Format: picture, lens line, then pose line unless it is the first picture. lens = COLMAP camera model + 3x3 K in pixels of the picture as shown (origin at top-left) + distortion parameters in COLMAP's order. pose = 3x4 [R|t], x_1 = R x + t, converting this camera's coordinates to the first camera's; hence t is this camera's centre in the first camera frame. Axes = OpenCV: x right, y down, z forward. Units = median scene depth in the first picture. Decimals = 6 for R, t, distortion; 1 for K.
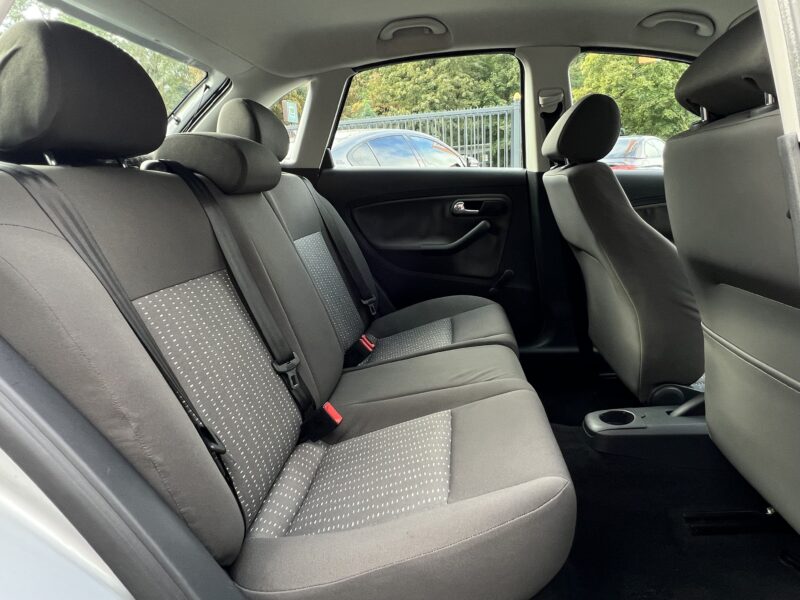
lens RADIAL K [[483.6, 0, 400.0], [0, 483.6, 300.0], [0, 0, 1]] dist [-0.004950, -0.003695]
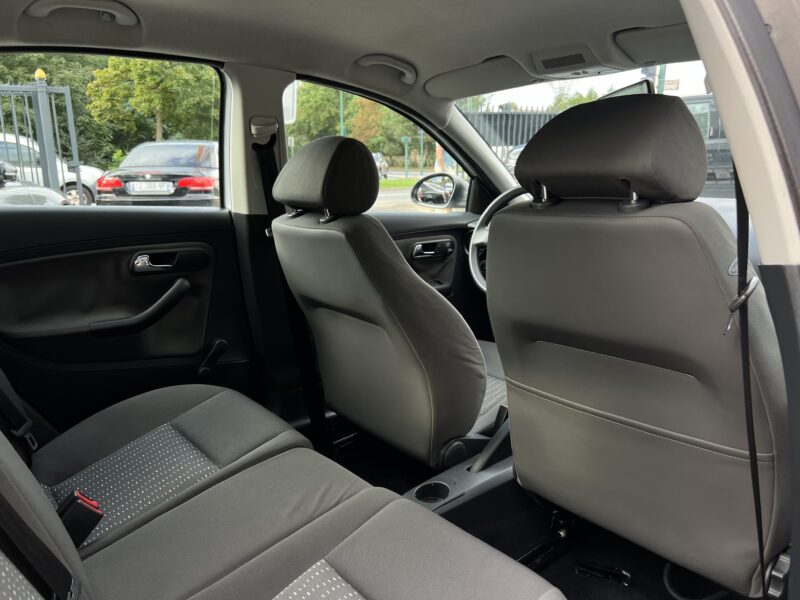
lens RADIAL K [[605.4, 0, 400.0], [0, 605.4, 300.0], [0, 0, 1]] dist [0.009730, -0.002023]
pose [[0.705037, -0.113247, 0.700070, -0.249841], [0.151328, 0.988455, 0.007497, -0.094300], [-0.692837, 0.100655, 0.714035, 0.127587]]
